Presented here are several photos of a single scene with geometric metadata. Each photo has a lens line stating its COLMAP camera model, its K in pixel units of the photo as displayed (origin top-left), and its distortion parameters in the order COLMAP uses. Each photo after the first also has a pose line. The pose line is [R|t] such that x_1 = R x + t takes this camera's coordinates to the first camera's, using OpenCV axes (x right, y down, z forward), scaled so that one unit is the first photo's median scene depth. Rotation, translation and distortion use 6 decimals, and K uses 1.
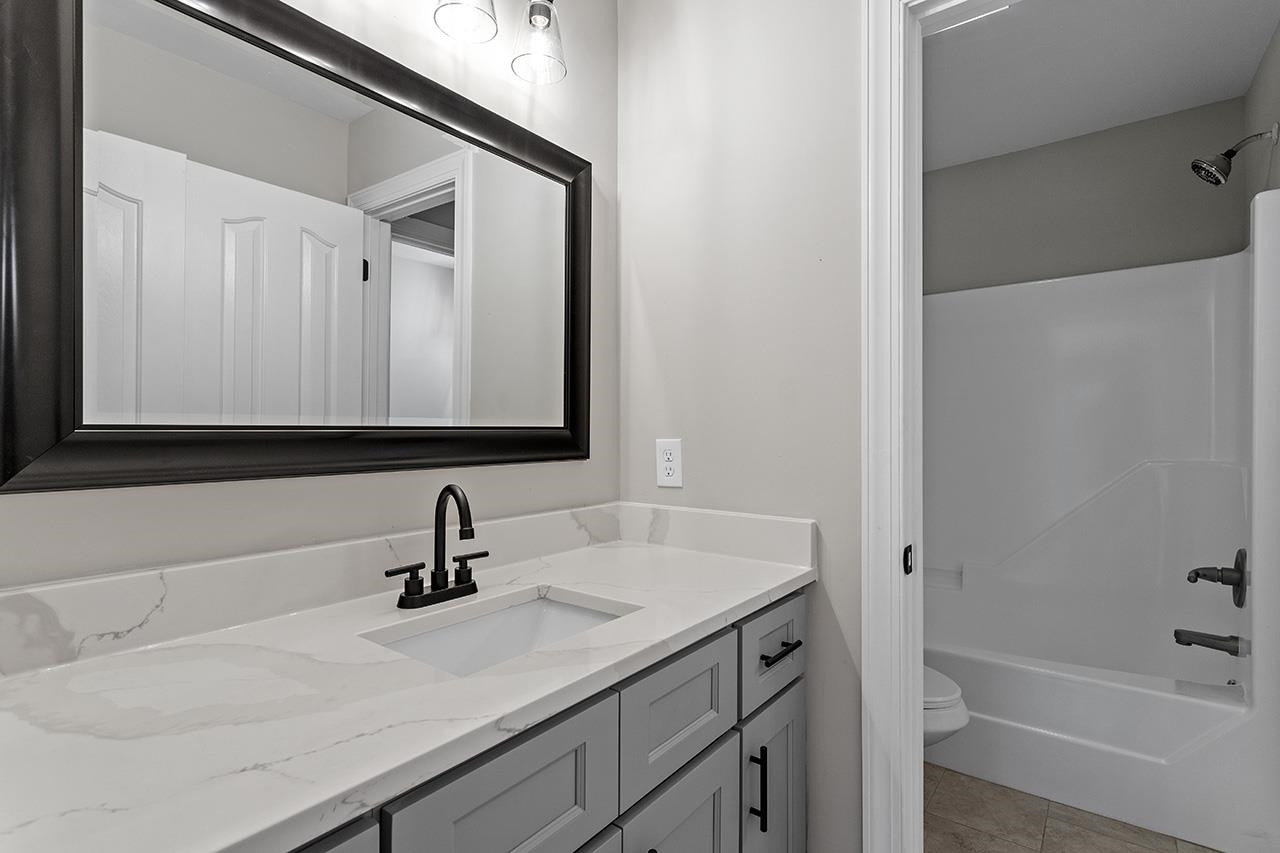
lens RADIAL K [[609.1, 0, 639.0], [0, 609.1, 416.0], [0, 0, 1]] dist [0.009804, -0.001072]
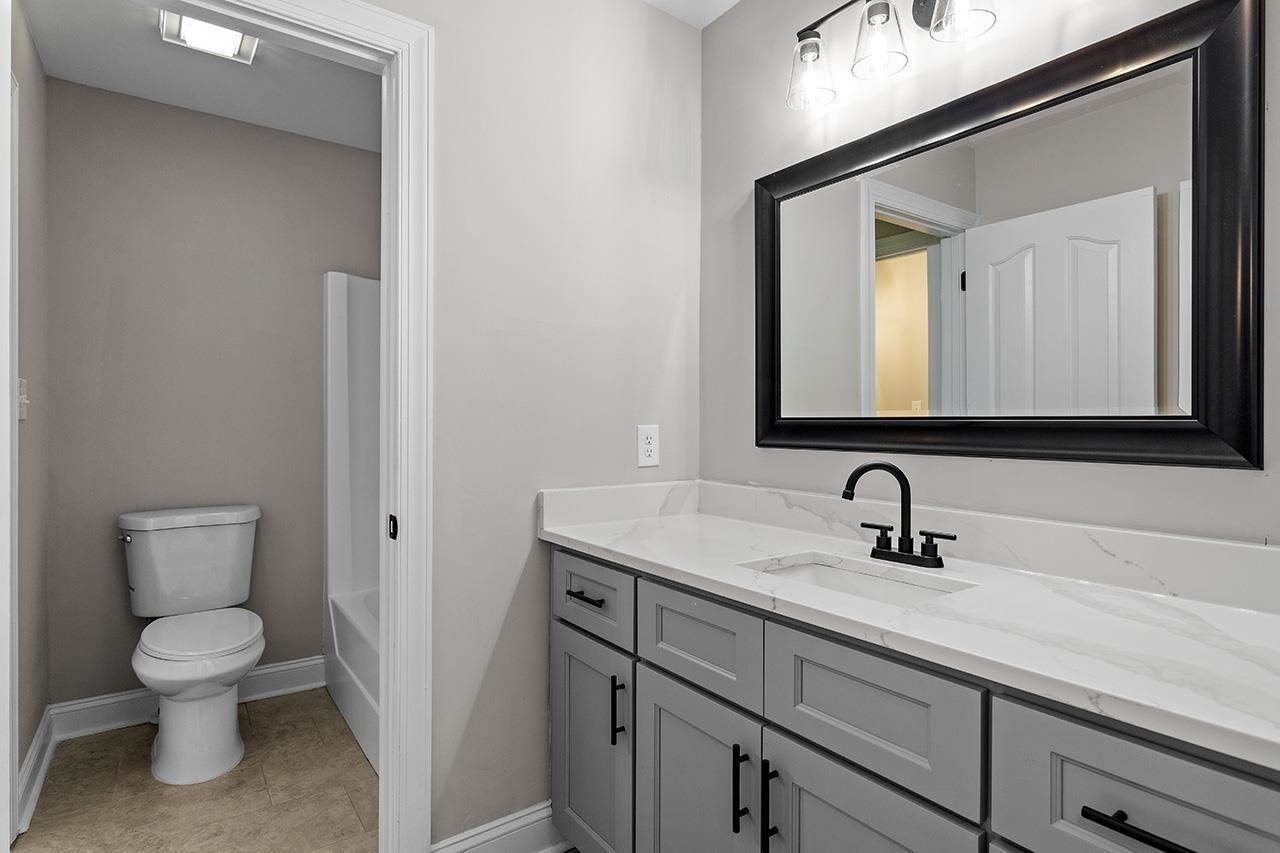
lens RADIAL K [[609.1, 0, 639.0], [0, 609.1, 416.0], [0, 0, 1]] dist [0.009804, -0.001072]
pose [[-0.264866, -0.010050, -0.964233, 0.946454], [0.023590, 0.999579, -0.016899, 0.021472], [0.963997, -0.027222, -0.264517, 0.796390]]
